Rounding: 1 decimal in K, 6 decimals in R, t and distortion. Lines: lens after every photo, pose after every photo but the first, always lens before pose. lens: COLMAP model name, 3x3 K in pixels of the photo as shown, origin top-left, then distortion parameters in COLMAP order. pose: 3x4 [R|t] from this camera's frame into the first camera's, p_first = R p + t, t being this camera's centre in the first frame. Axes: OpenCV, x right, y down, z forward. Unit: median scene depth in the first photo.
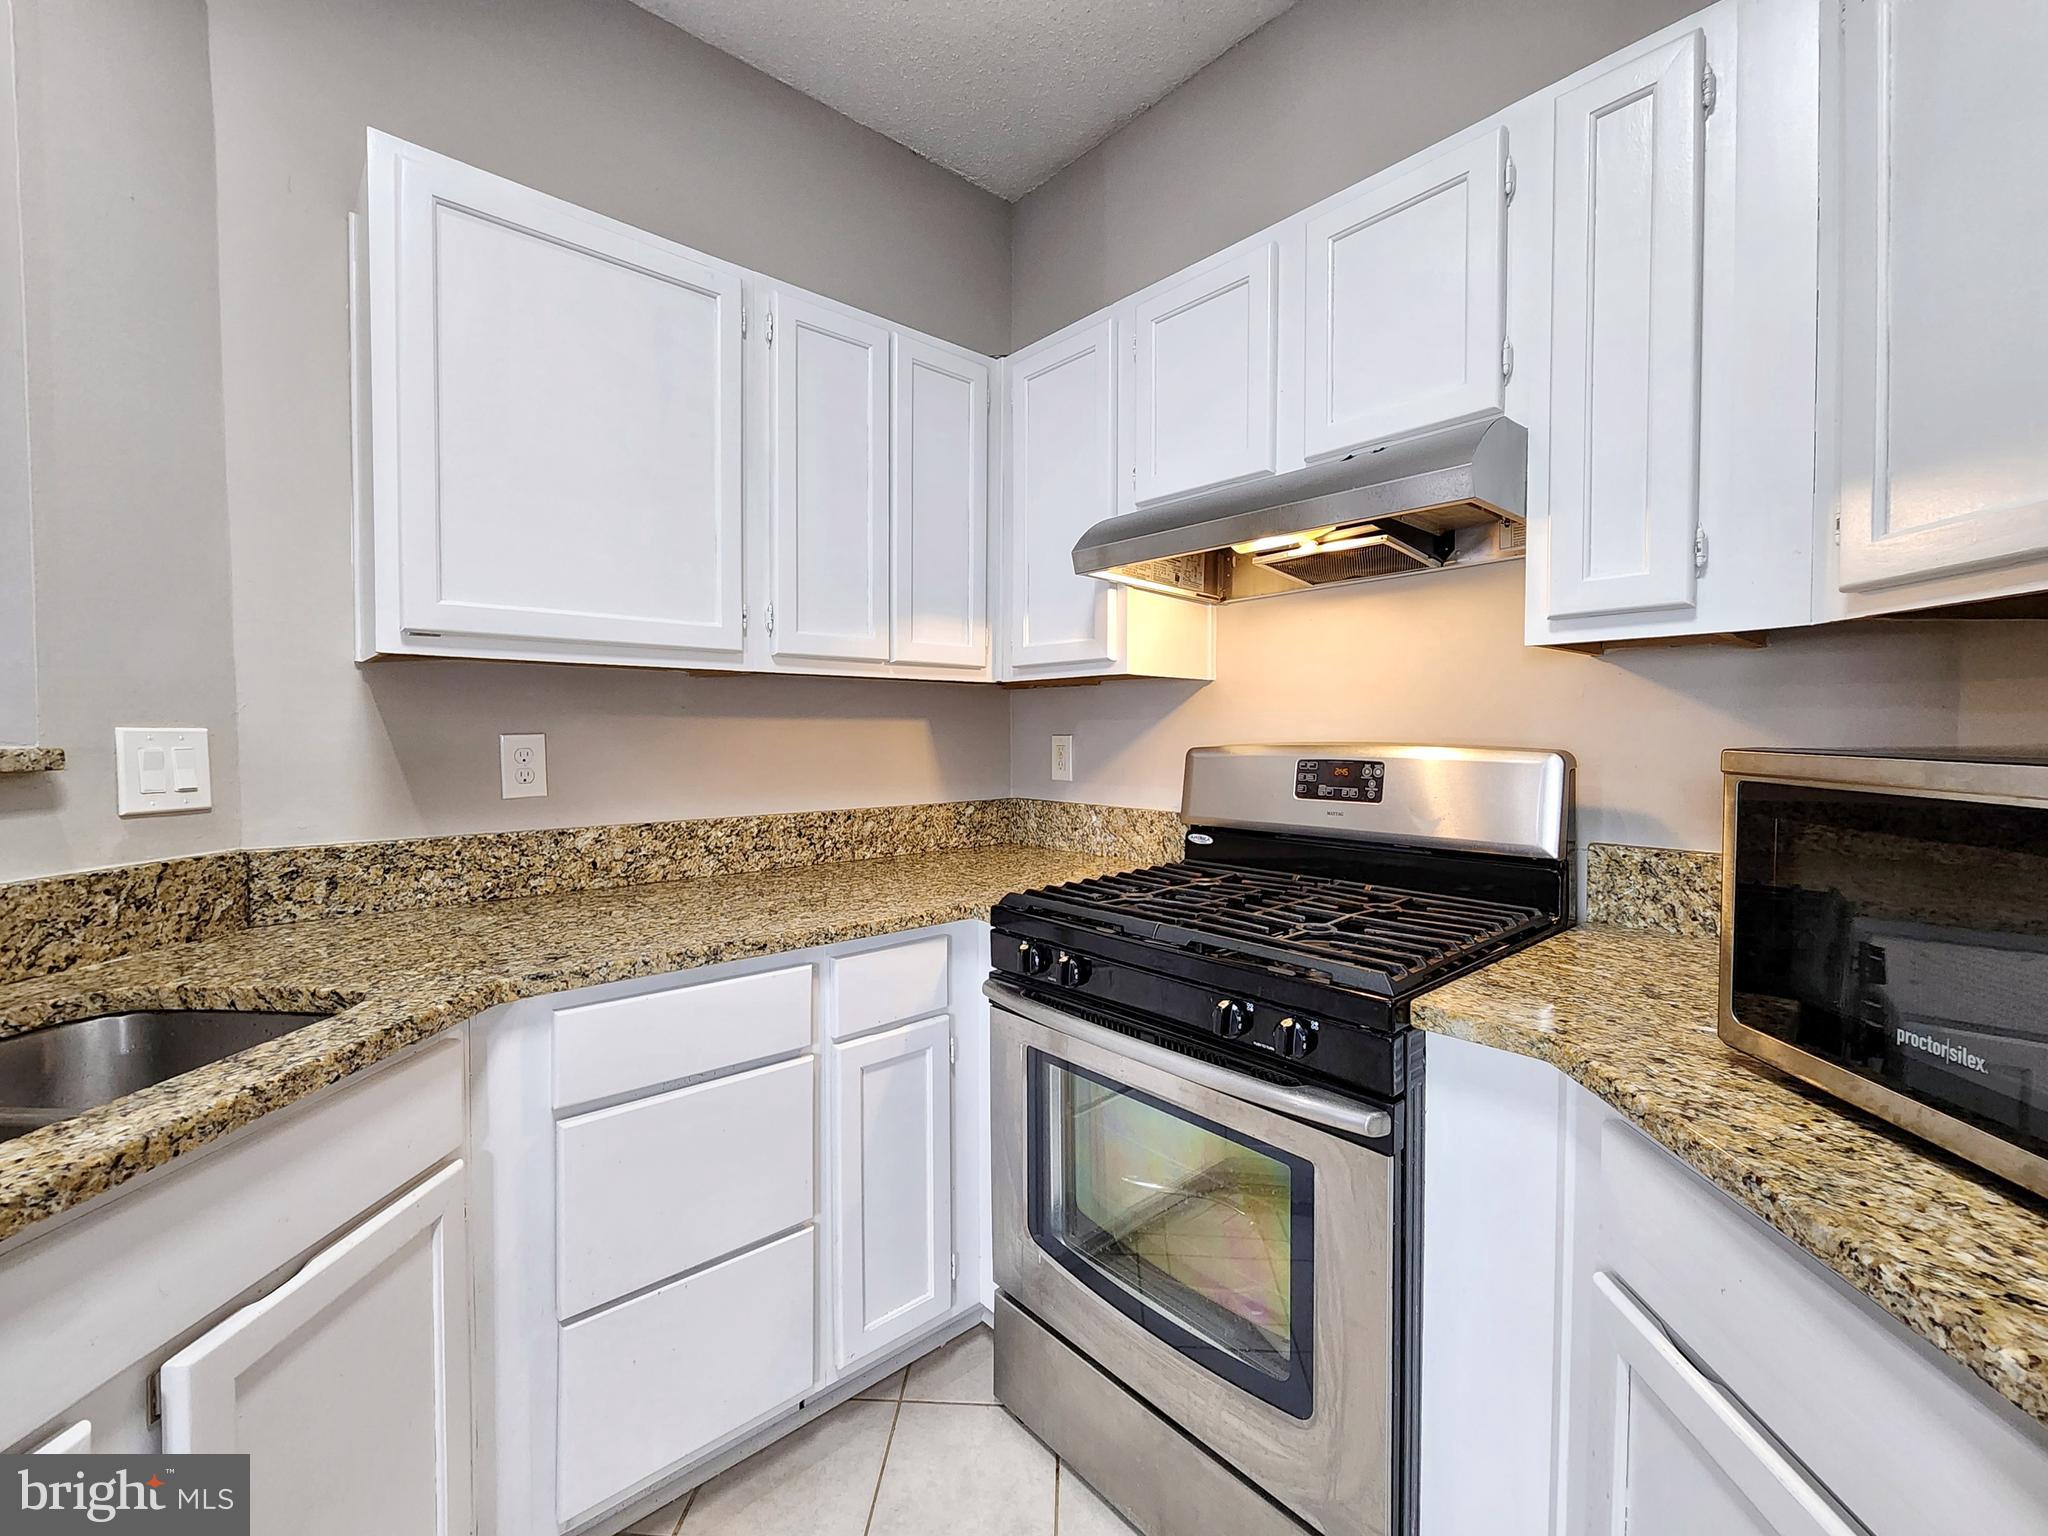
lens RADIAL K [[872.1, 0, 1031.4], [0, 872.1, 743.7], [0, 0, 1]] dist [0.002205, 0.000216]
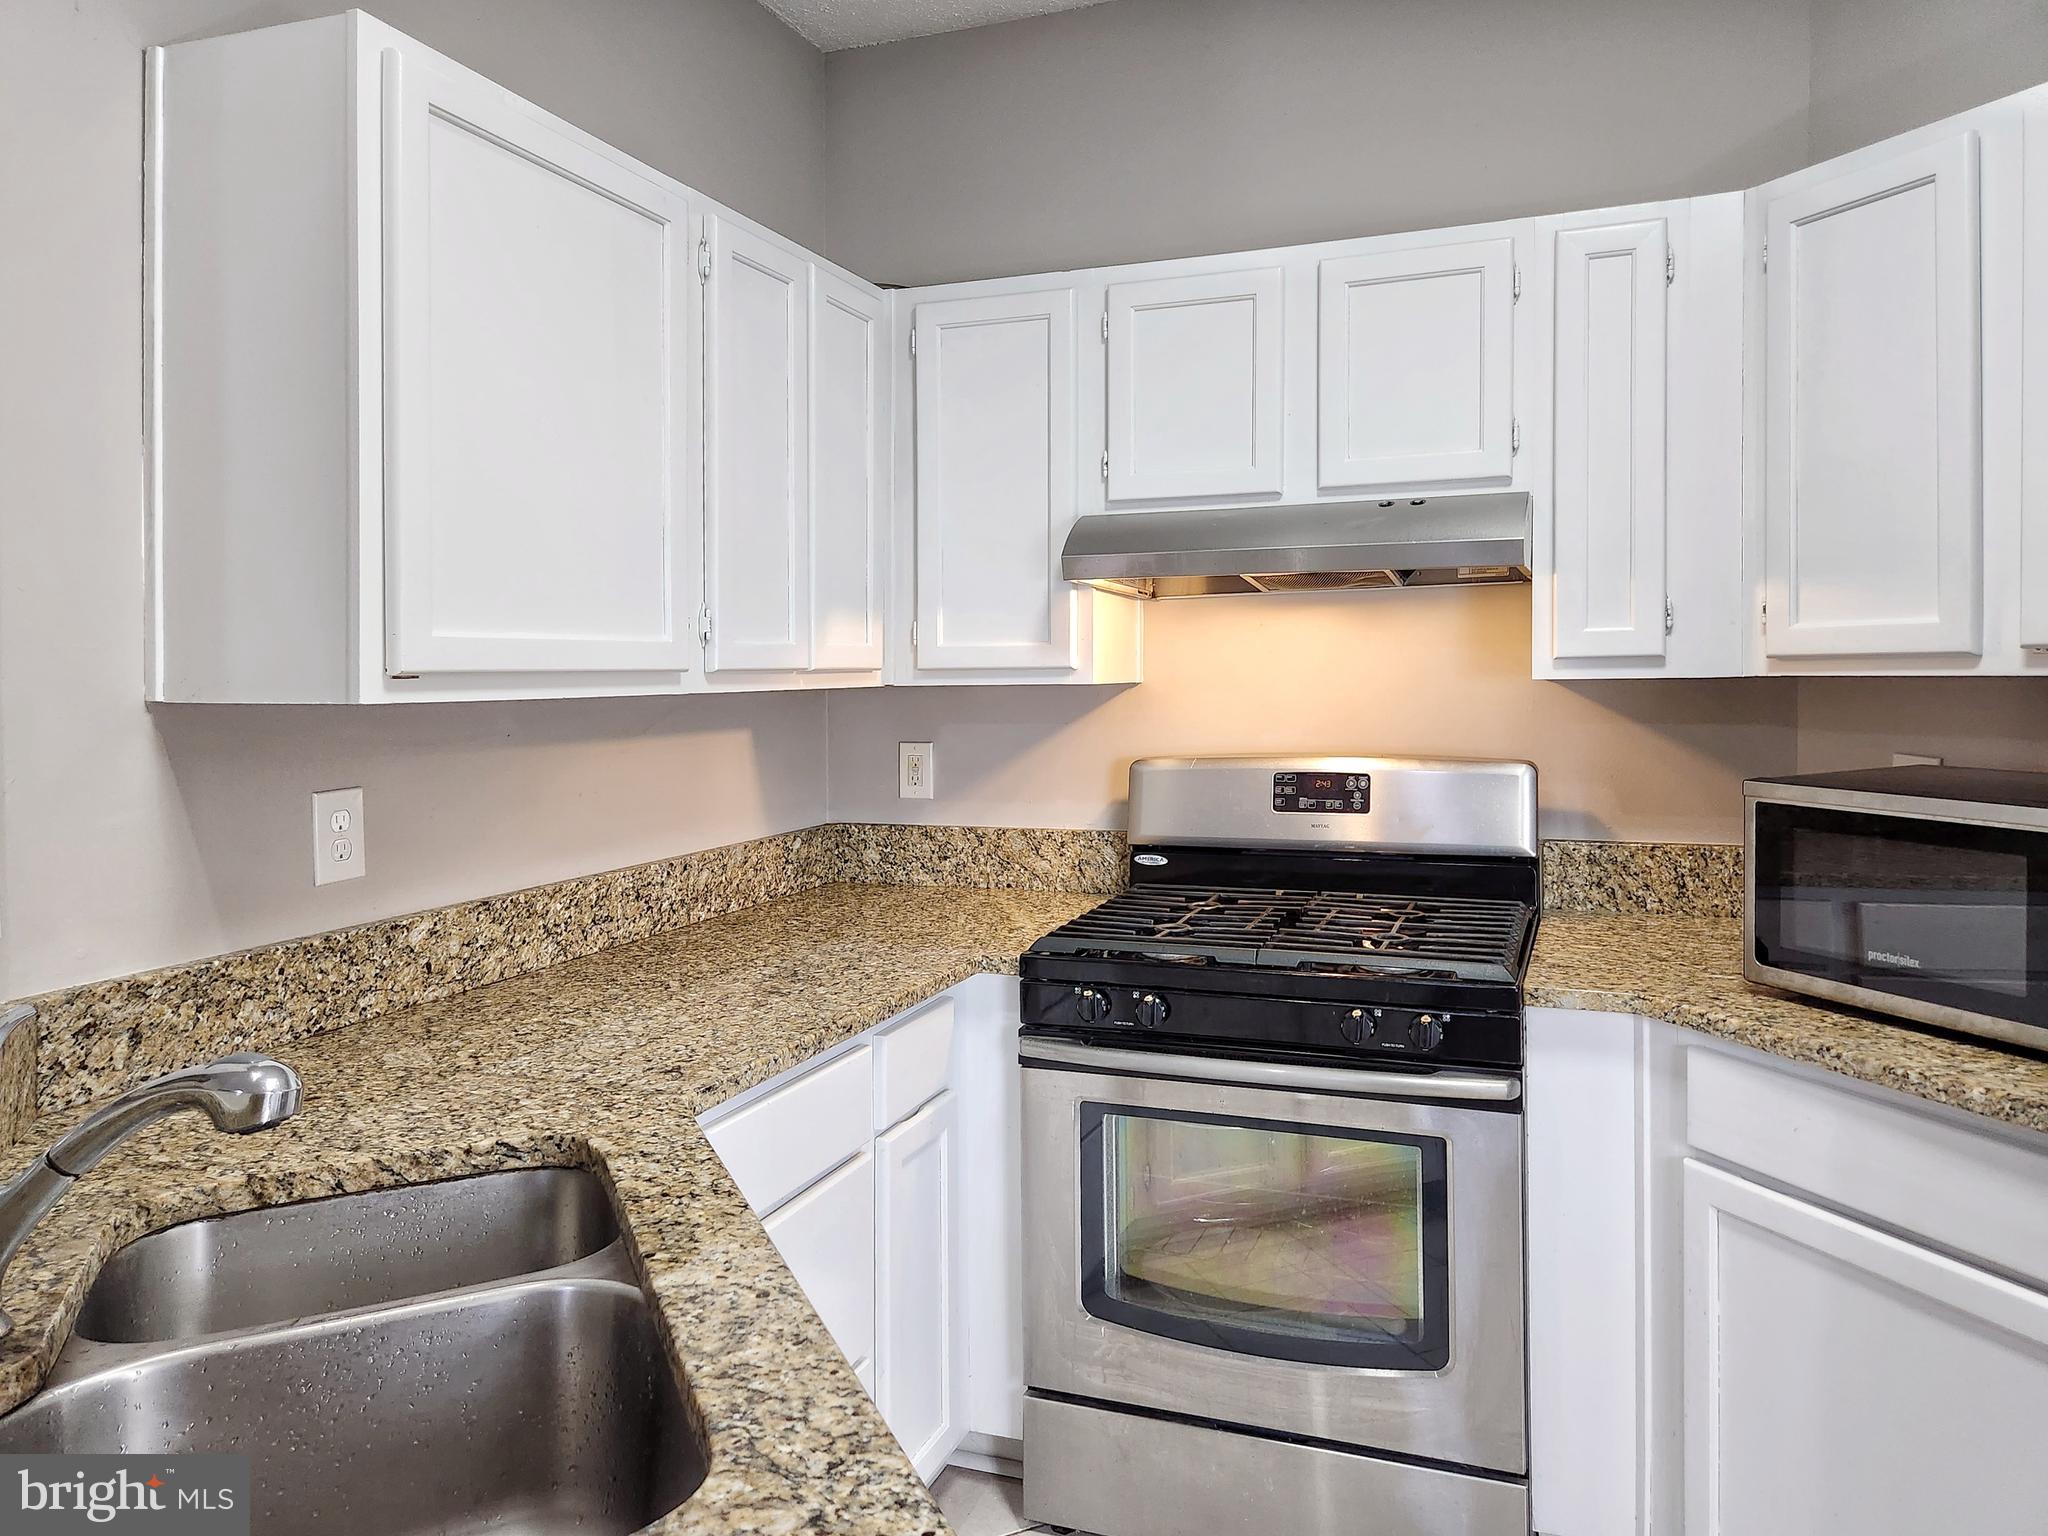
lens RADIAL K [[1395.3, 0, 1028.6], [0, 1395.3, 684.2], [0, 0, 1]] dist [0.074120, -0.059361]
pose [[0.889009, -0.023062, 0.457309, -0.826040], [0.024289, 0.999700, 0.003197, -0.116440], [-0.457246, 0.008265, 0.889302, -0.345386]]
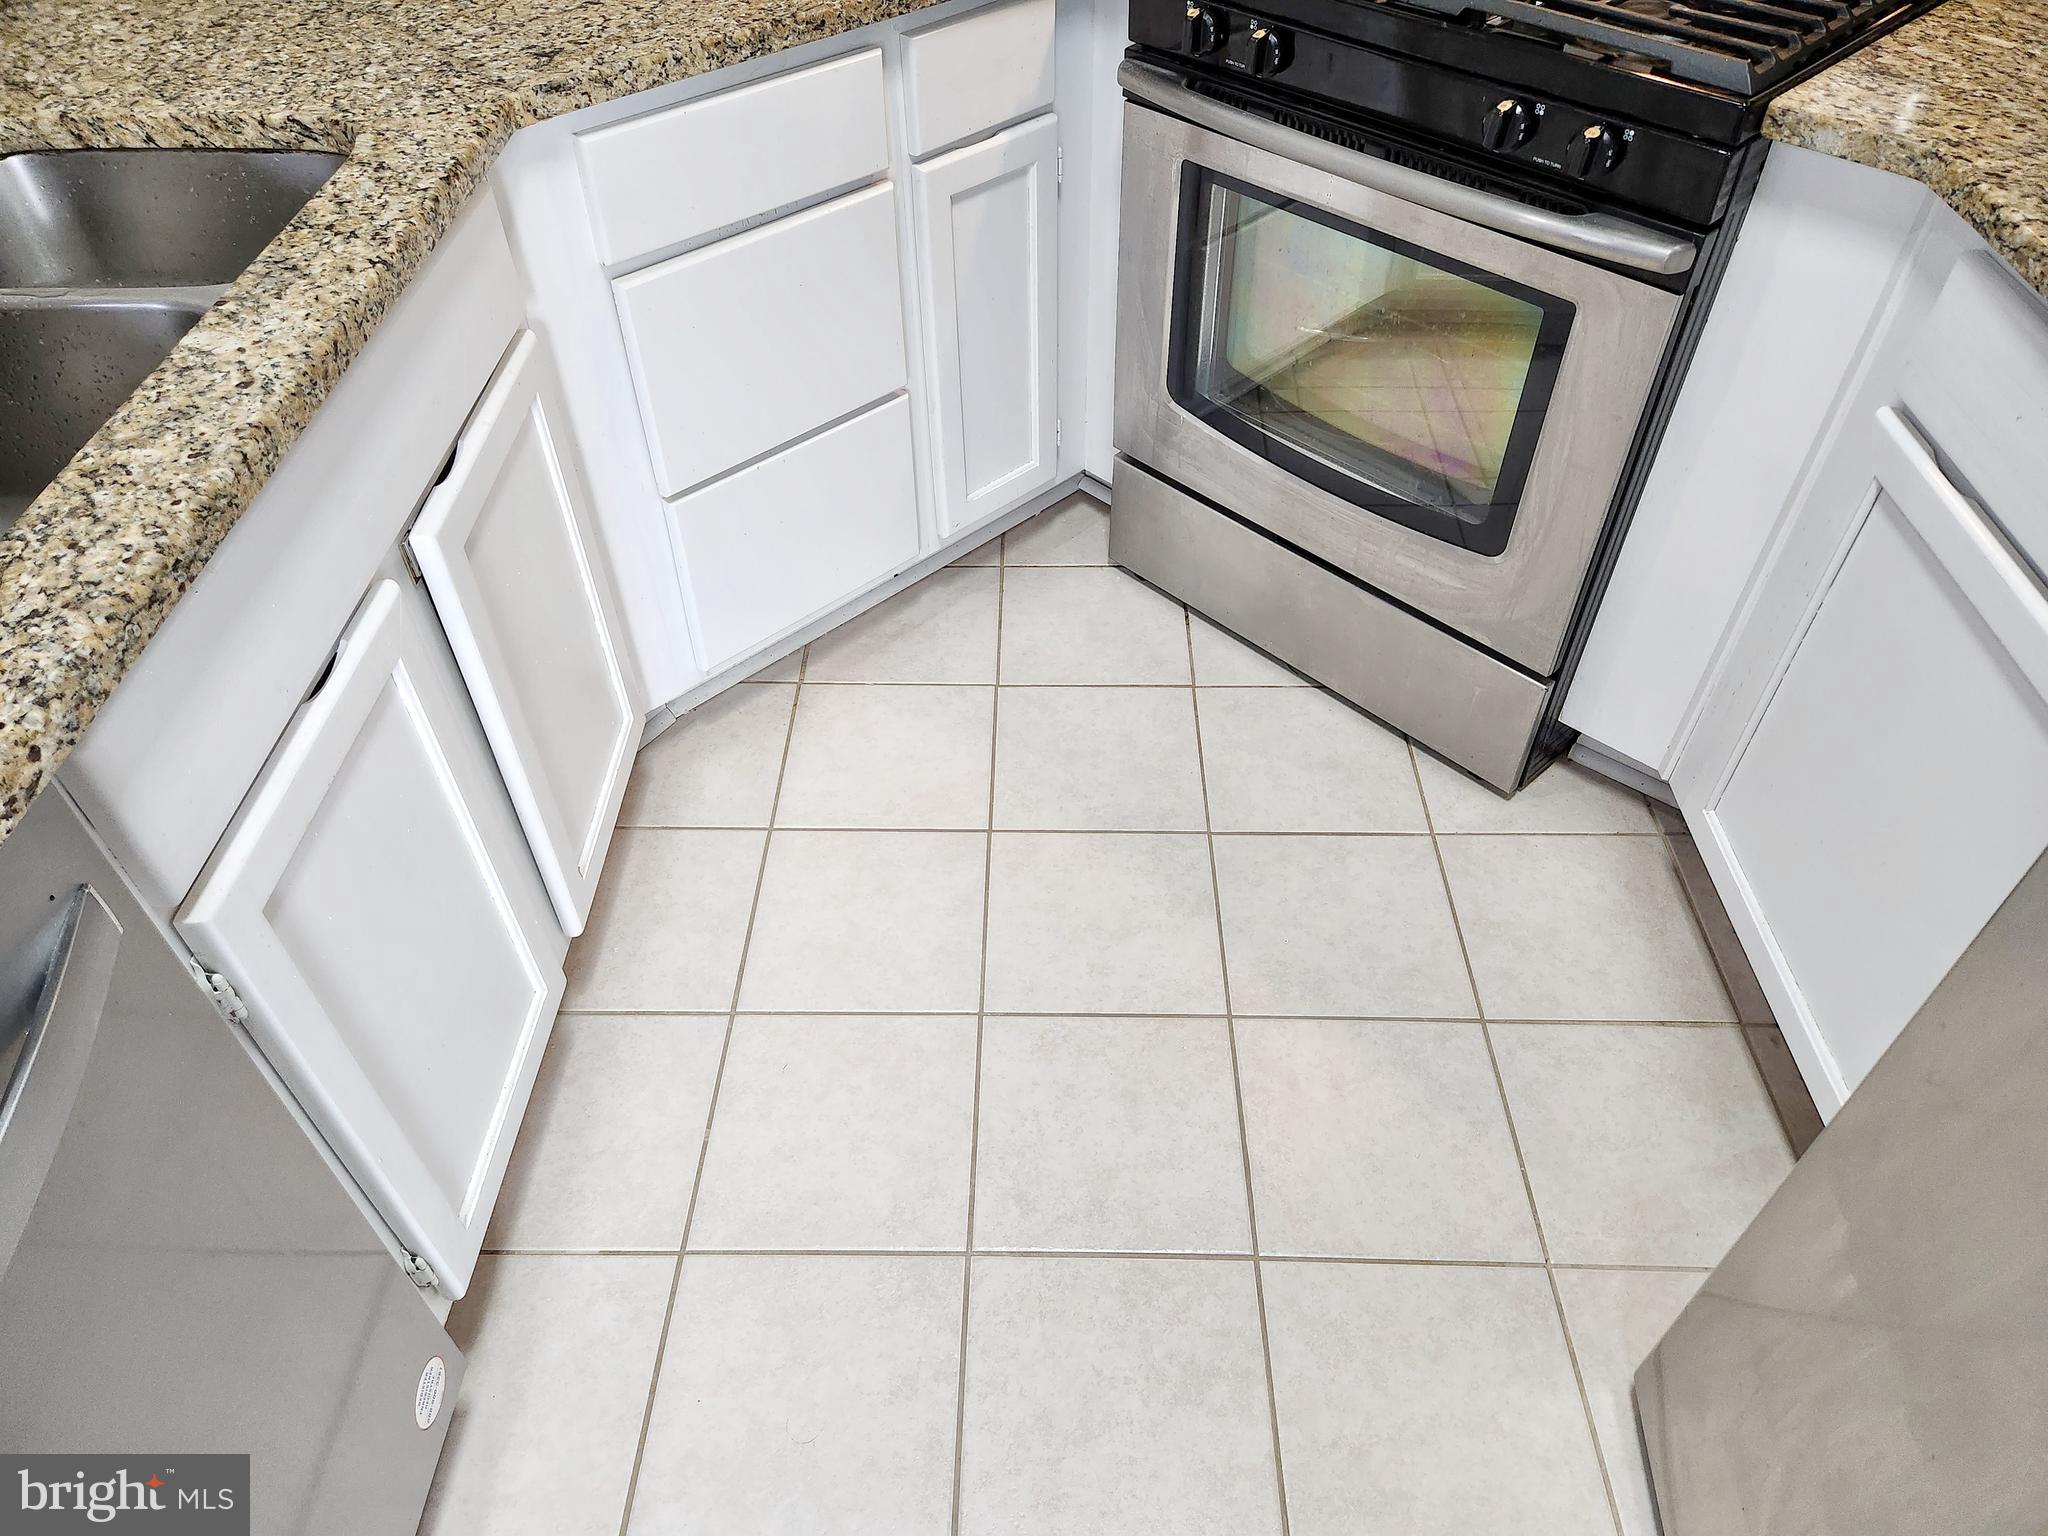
lens RADIAL K [[1373.2, 0, 1029.0], [0, 1373.2, 742.1], [0, 0, 1]] dist [0.057914, -0.051534]
pose [[0.999152, -0.036188, 0.019648, -0.197688], [0.012713, 0.724929, 0.688706, -0.113256], [-0.039166, -0.687873, 0.724774, -0.189592]]
